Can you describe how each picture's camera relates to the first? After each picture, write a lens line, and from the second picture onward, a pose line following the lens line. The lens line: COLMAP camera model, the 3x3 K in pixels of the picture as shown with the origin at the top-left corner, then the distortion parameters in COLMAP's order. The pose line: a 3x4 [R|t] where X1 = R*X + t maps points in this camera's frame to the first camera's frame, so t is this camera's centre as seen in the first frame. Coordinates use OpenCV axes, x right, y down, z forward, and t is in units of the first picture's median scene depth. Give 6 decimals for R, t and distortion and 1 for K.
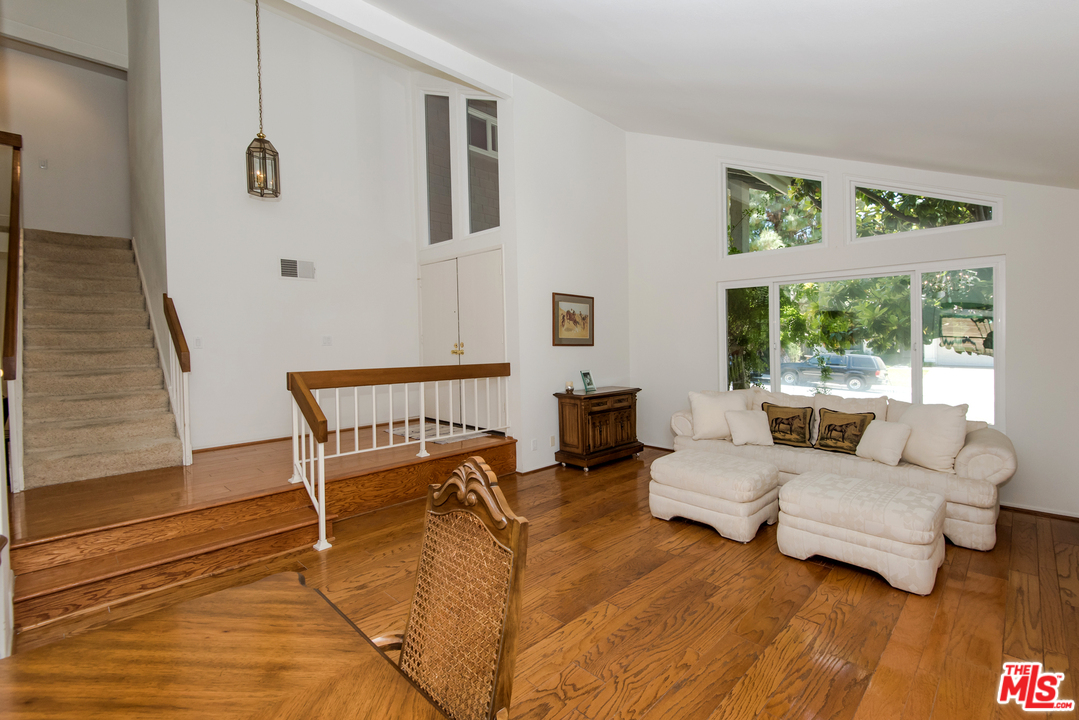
lens RADIAL K [[492.0, 0, 547.1], [0, 492.0, 344.7], [0, 0, 1]] dist [-0.002700, -0.002811]
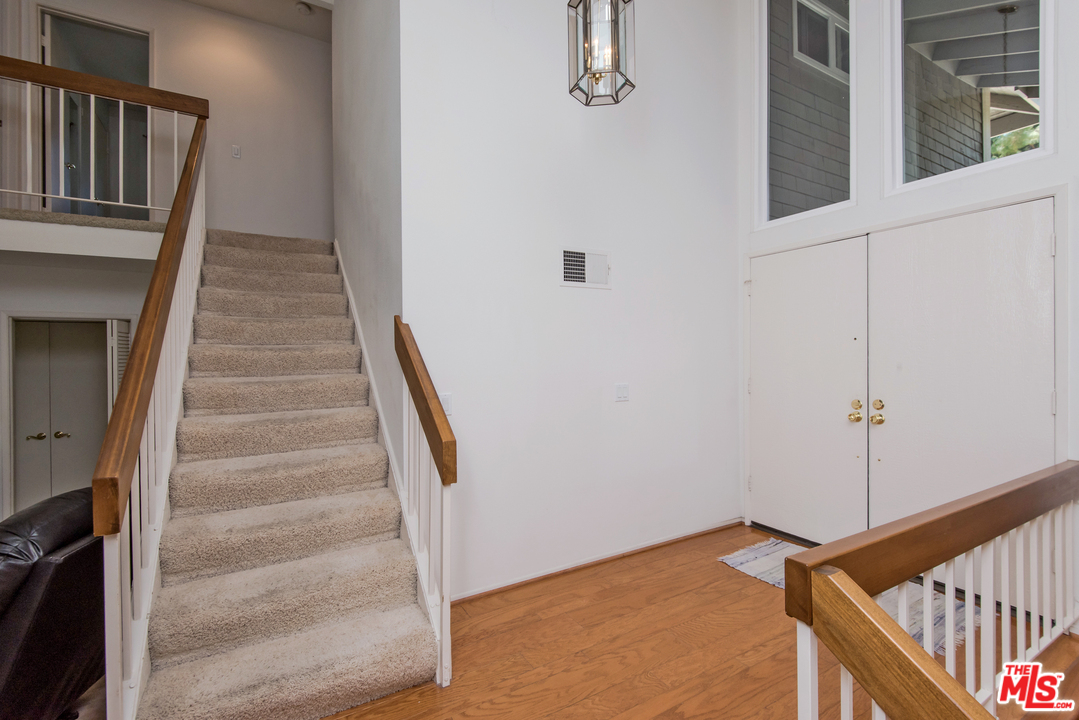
lens RADIAL K [[492.0, 0, 530.1], [0, 492.0, 360.8], [0, 0, 1]] dist [-0.002700, -0.002811]
pose [[0.955109, 0.005203, -0.296209, -0.403915], [-0.006403, 0.999975, -0.003079, -0.045266], [0.296185, 0.004838, 0.955118, 0.448812]]
